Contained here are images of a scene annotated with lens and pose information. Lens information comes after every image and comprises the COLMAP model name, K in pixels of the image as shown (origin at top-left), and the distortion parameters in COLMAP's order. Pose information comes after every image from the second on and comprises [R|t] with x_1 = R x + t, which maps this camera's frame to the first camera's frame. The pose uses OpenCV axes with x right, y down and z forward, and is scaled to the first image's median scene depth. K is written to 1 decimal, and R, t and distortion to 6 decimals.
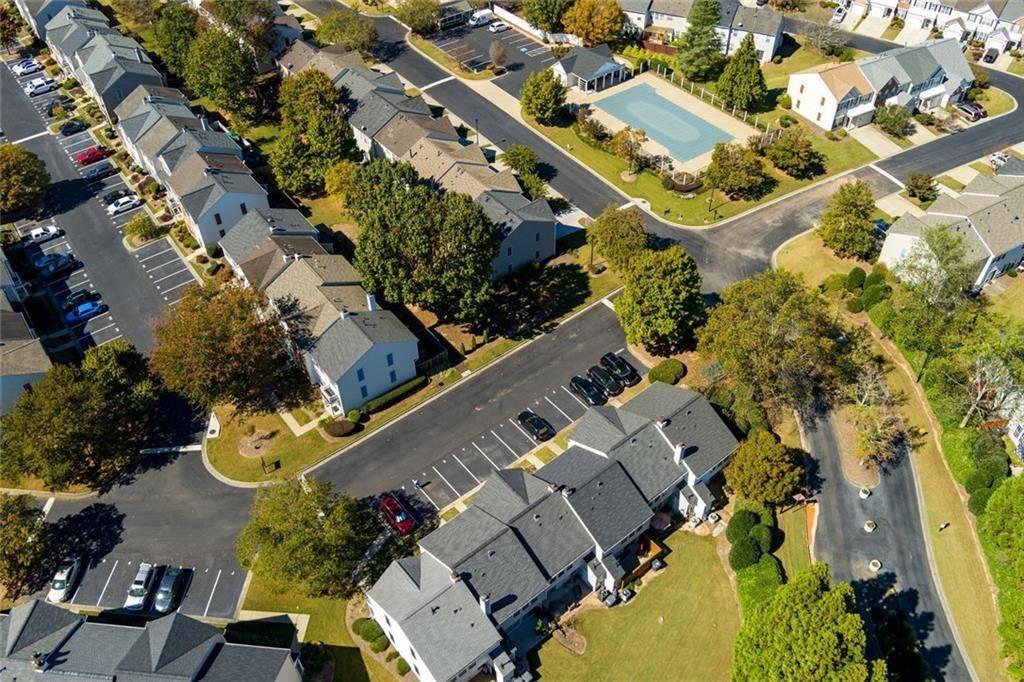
lens RADIAL K [[821.2, 0, 510.8], [0, 821.2, 334.8], [0, 0, 1]] dist [-0.078674, 0.026246]
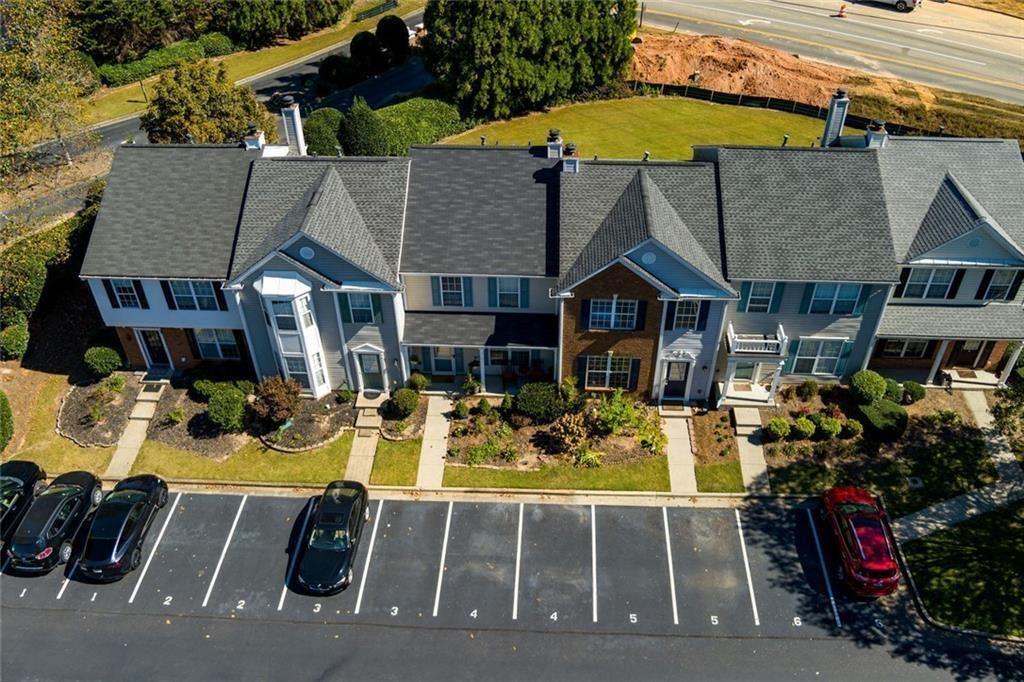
lens RADIAL K [[821.2, 0, 509.4], [0, 821.2, 340.6], [0, 0, 1]] dist [-0.078674, 0.026246]
pose [[-0.737114, -0.415541, 0.532906, -0.179640], [0.485877, 0.222186, 0.845315, -0.160096], [-0.469667, 0.882020, 0.038126, 0.999360]]
